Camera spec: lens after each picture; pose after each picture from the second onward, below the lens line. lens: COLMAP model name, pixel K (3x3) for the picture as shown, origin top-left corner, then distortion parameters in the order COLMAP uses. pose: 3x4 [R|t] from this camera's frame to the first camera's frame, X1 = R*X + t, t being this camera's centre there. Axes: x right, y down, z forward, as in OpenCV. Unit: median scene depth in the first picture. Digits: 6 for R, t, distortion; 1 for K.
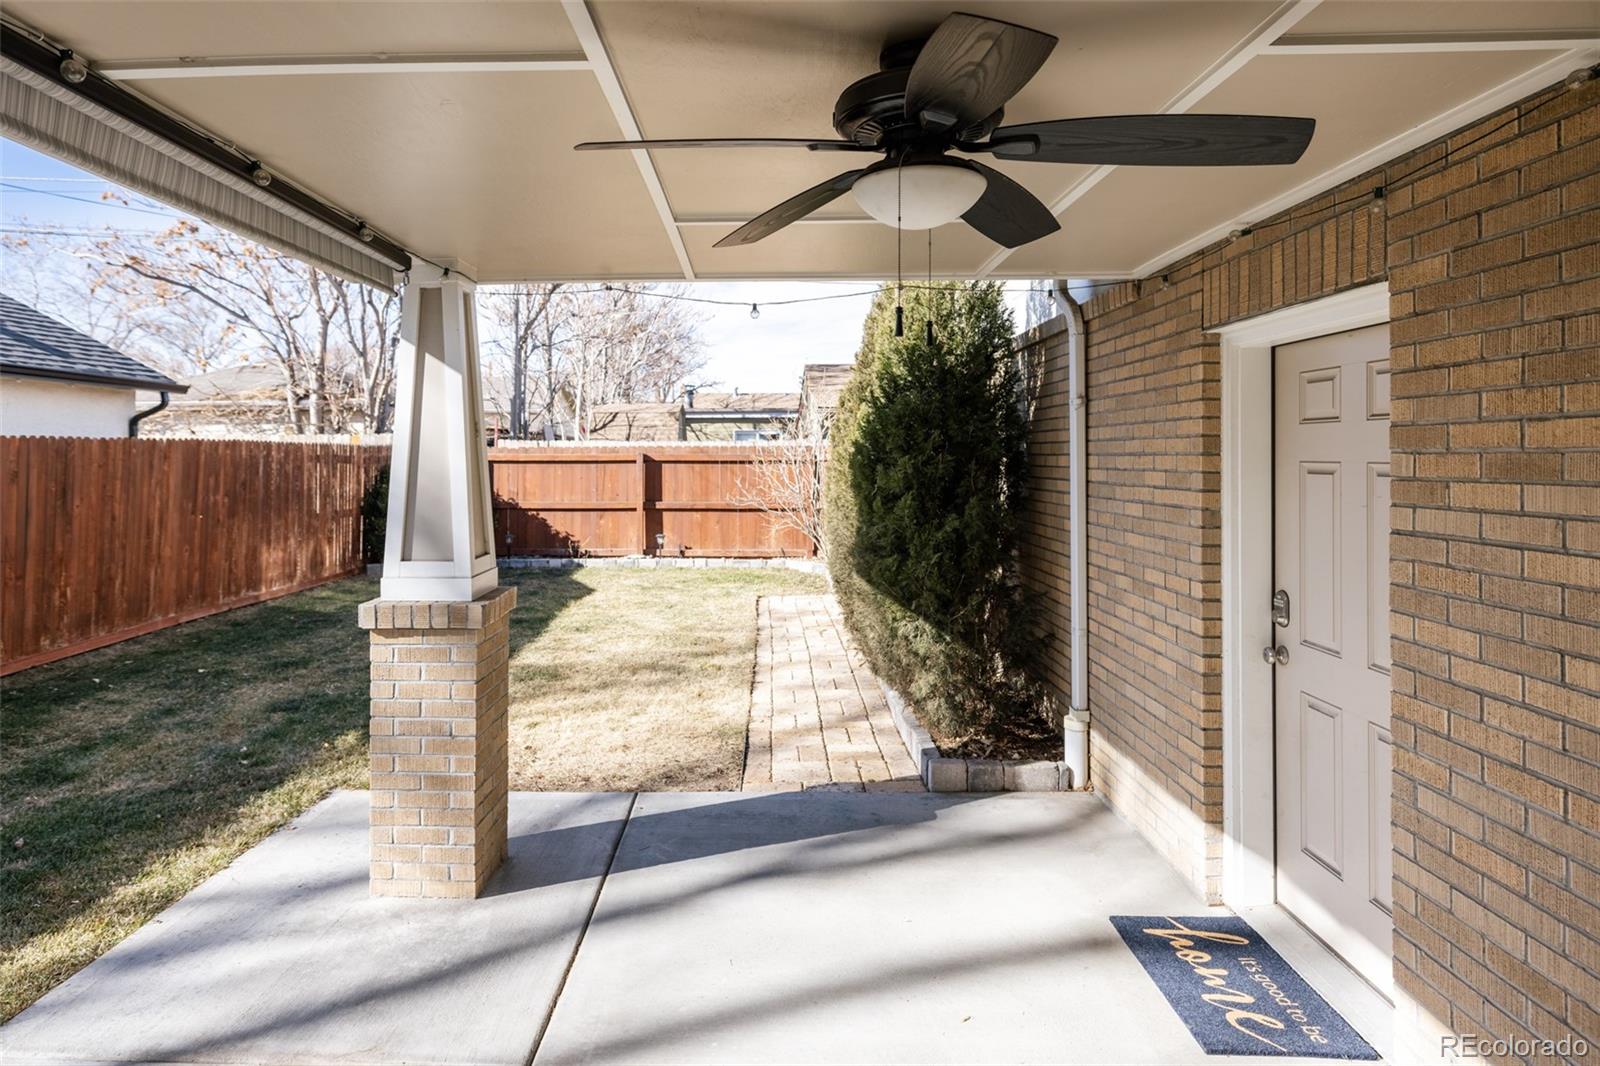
lens RADIAL K [[926.0, 0, 800.0], [0, 926.0, 533.0], [0, 0, 1]] dist [-0.003290, -0.000406]
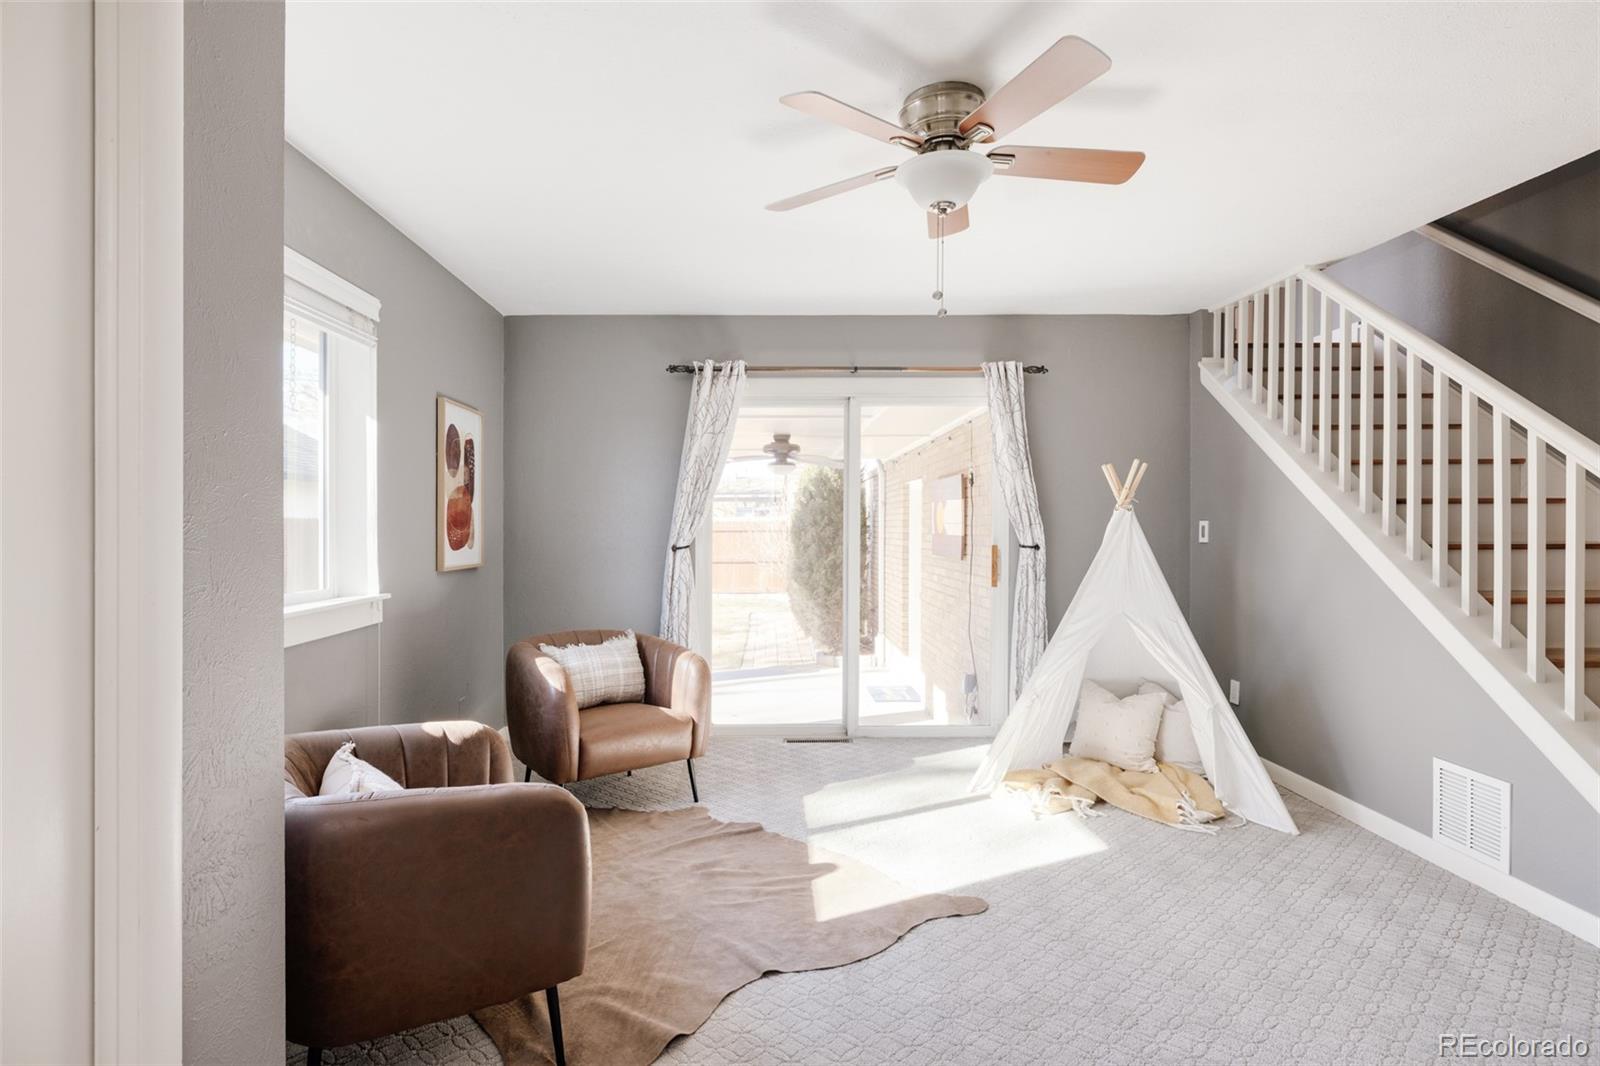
lens RADIAL K [[838.8, 0, 800.0], [0, 838.8, 533.0], [0, 0, 1]] dist [0.003732, 0.000900]
pose [[0.999973, -0.001068, 0.007318, 0.067420], [0.001625, 0.997068, -0.076498, 0.085335], [-0.007214, 0.076508, 0.997043, -1.023169]]
